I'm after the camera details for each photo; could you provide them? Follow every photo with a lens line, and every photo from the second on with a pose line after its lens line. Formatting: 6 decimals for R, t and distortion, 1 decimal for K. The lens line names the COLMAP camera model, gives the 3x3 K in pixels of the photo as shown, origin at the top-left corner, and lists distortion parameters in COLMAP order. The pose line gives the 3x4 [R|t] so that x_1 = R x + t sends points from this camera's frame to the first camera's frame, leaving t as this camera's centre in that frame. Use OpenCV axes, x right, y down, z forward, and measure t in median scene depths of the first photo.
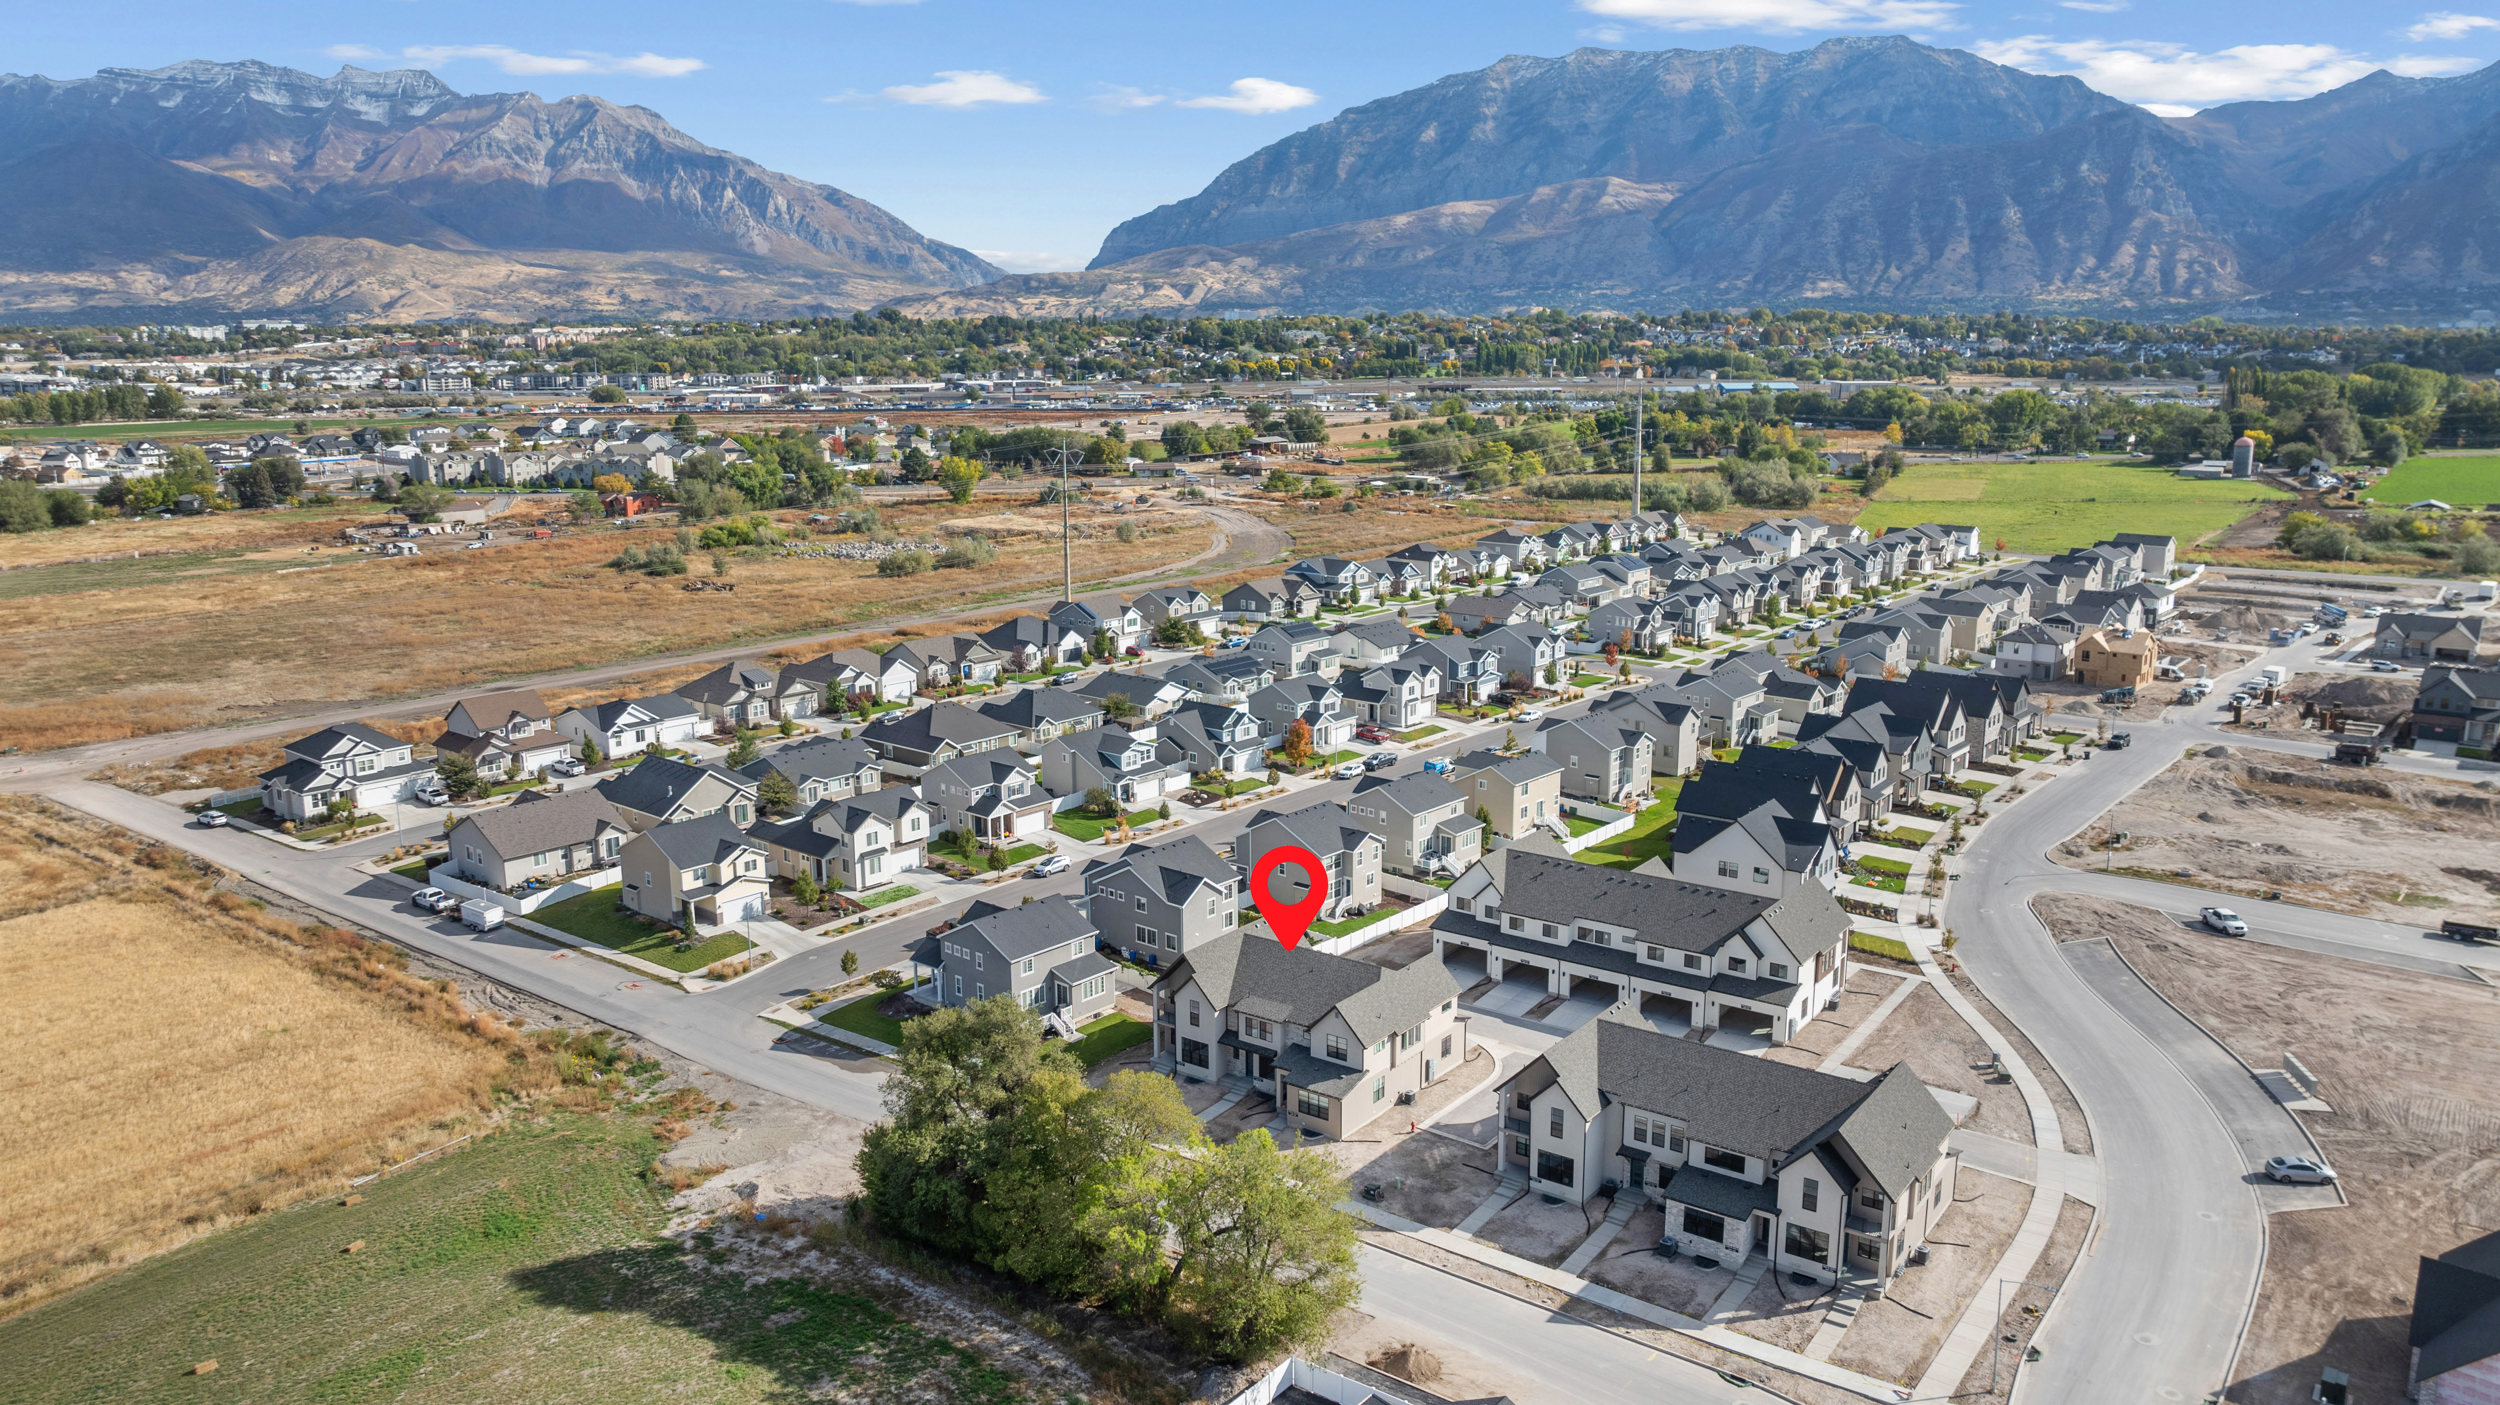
lens RADIAL K [[1762.6, 0, 1256.4], [0, 1762.6, 712.7], [0, 0, 1]] dist [-0.030493, 0.041643]
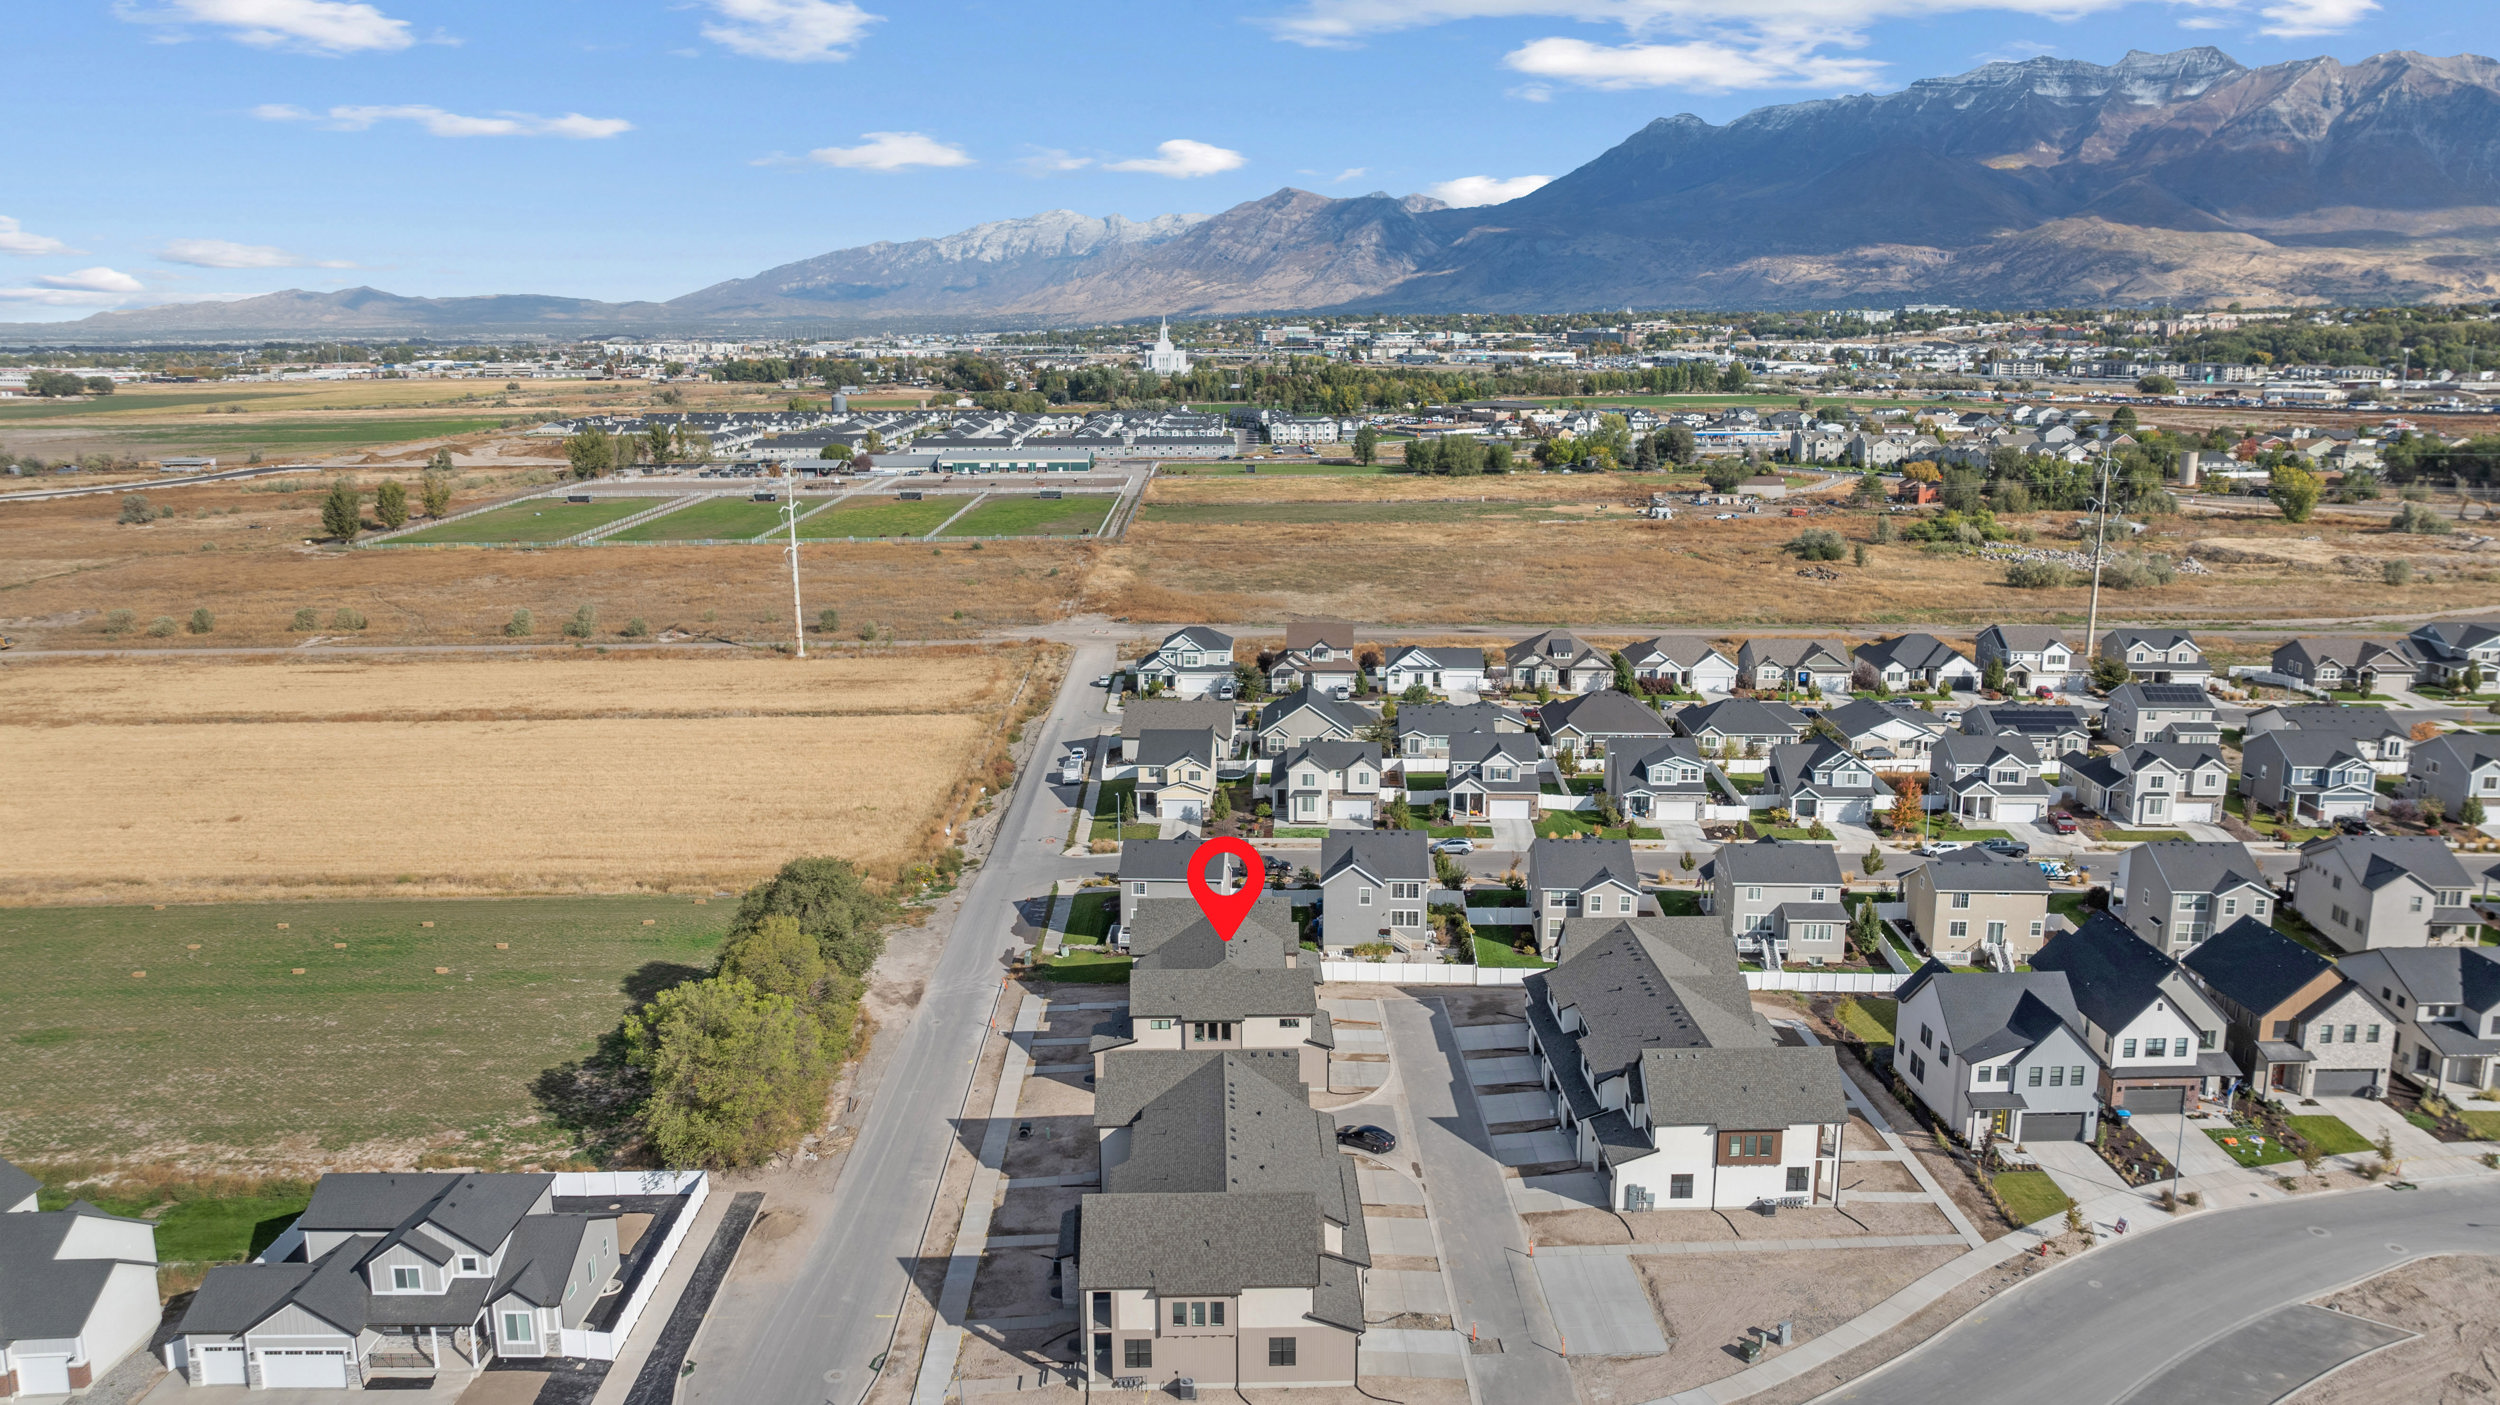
lens RADIAL K [[1762.6, 0, 1256.4], [0, 1762.6, 712.7], [0, 0, 1]] dist [-0.030493, 0.041643]
pose [[0.614819, 0.172493, -0.769574, 0.649866], [-0.166064, 0.982226, 0.087487, -0.065876], [0.770987, 0.074010, 0.632536, 0.287729]]
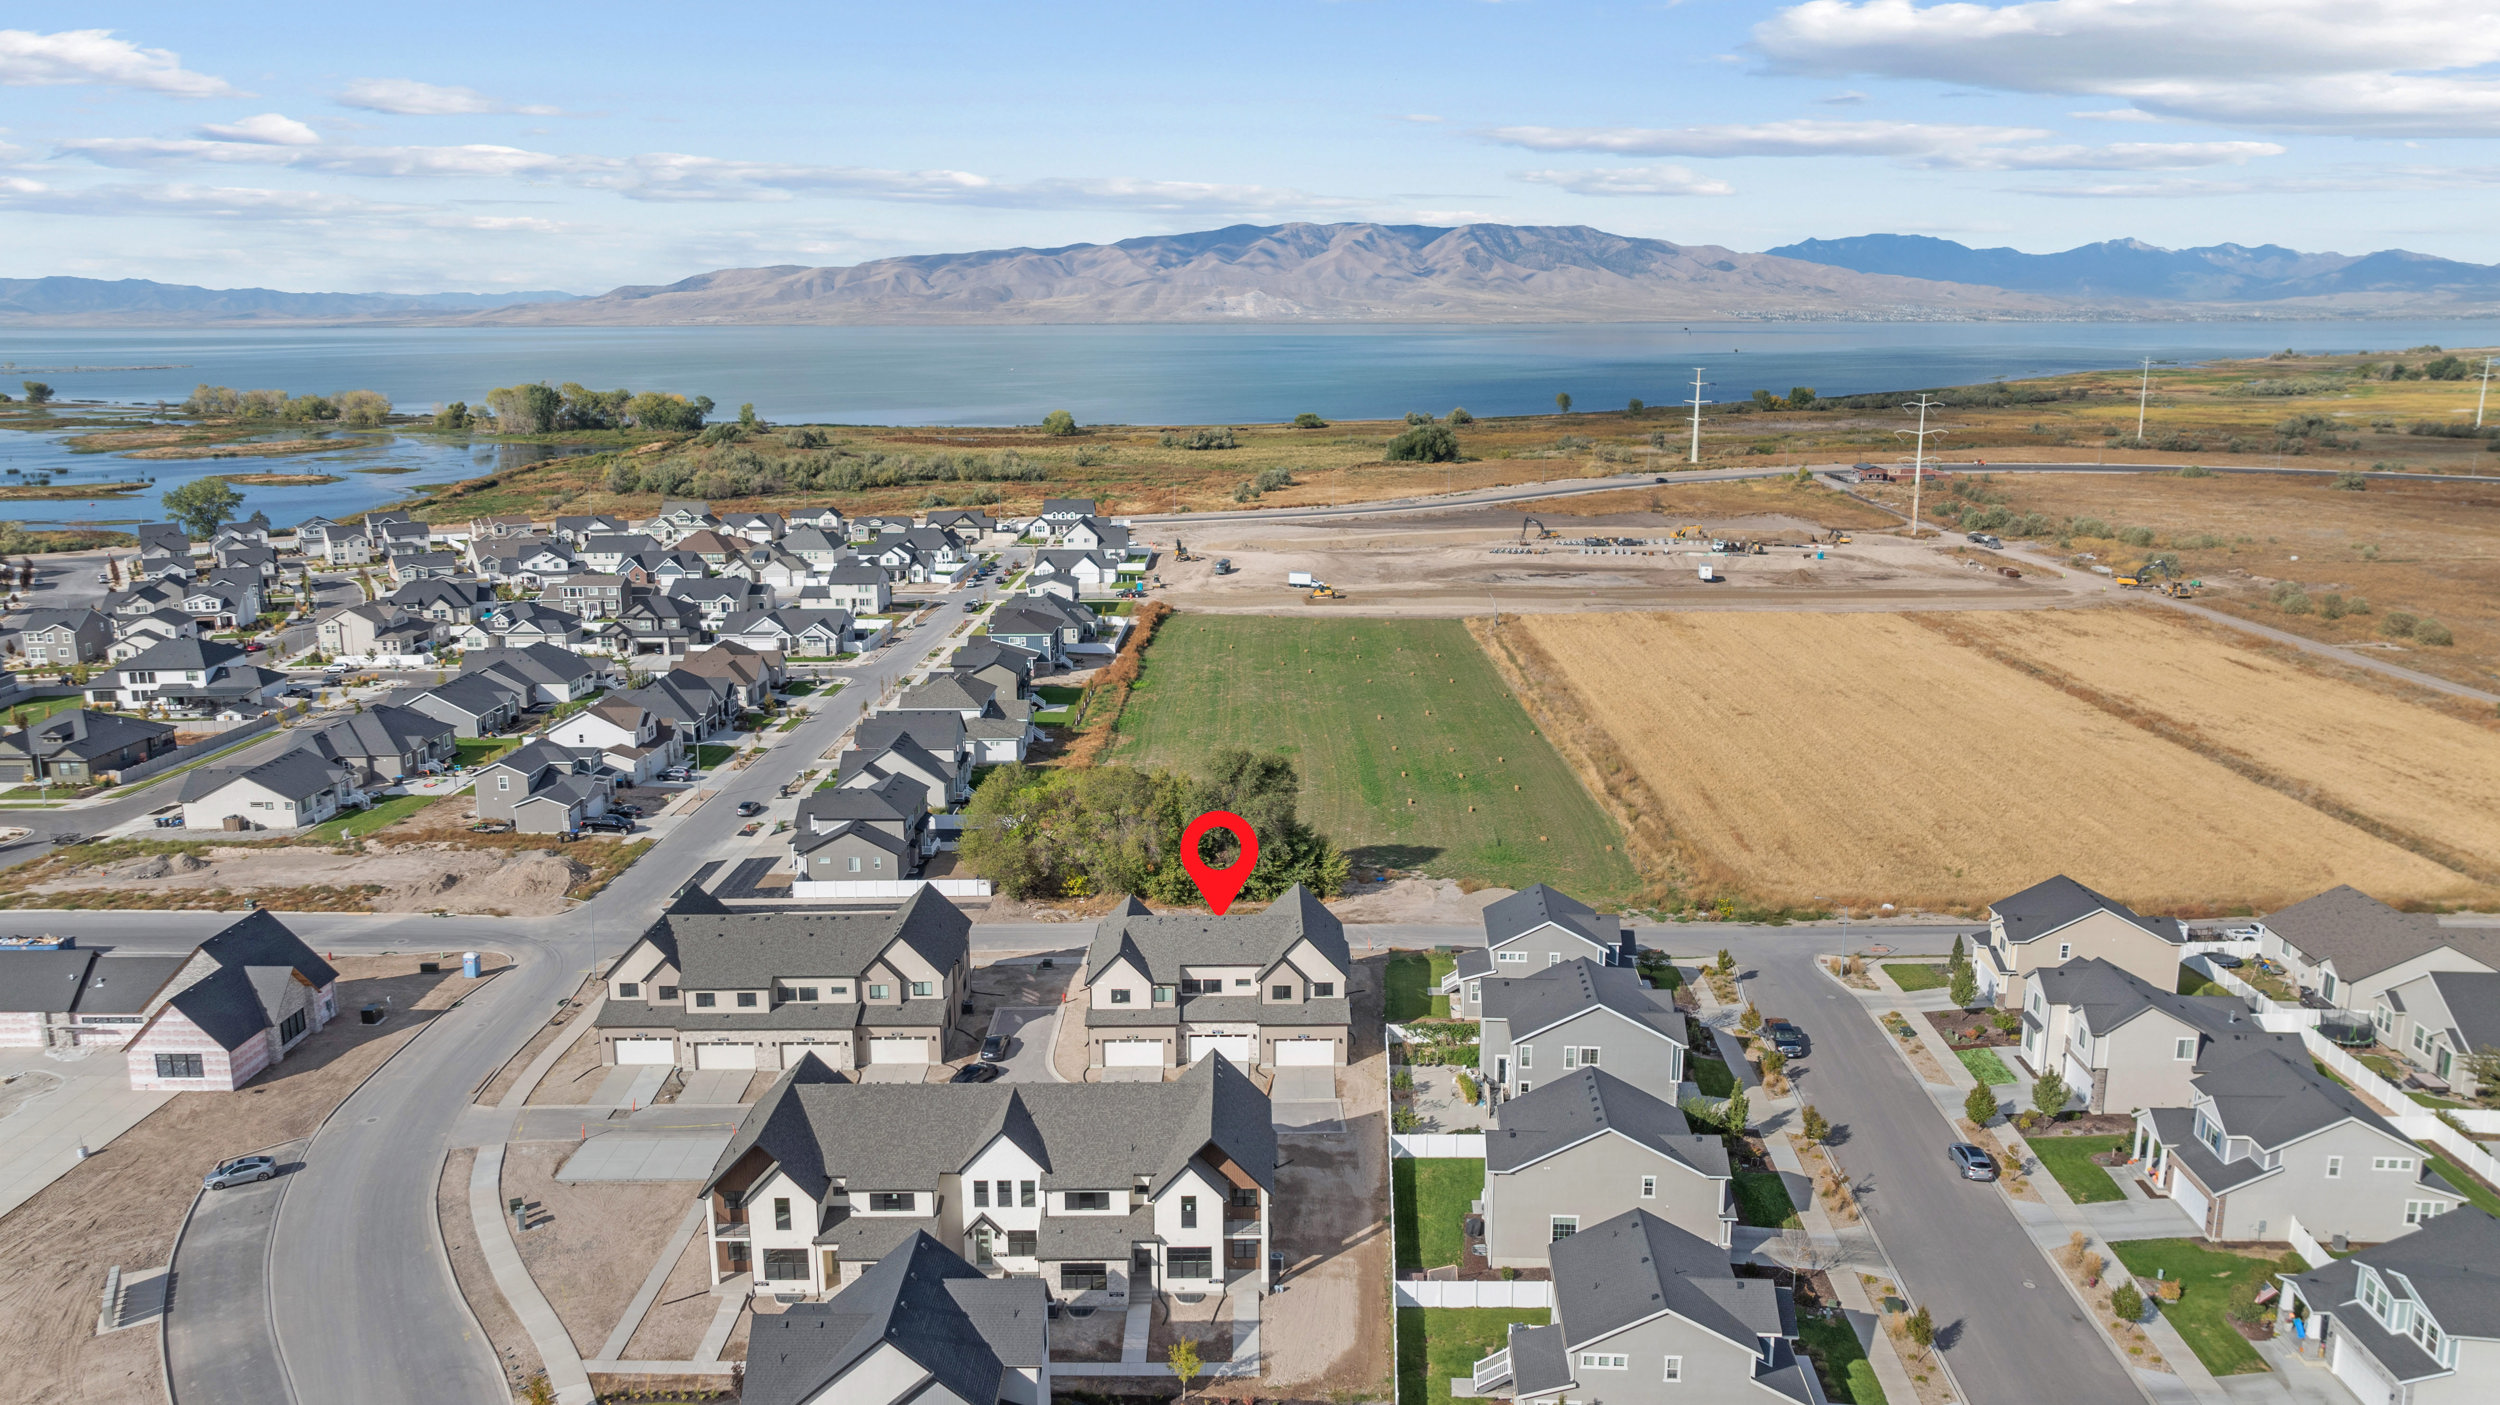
lens RADIAL K [[1769.1, 0, 1245.7], [0, 1769.1, 746.7], [0, 0, 1]] dist [-0.029929, 0.008098]
pose [[-0.803713, 0.151509, -0.575404, 0.470726], [-0.114929, 0.909300, 0.399956, -0.293794], [0.583812, 0.387580, -0.713404, 1.372873]]
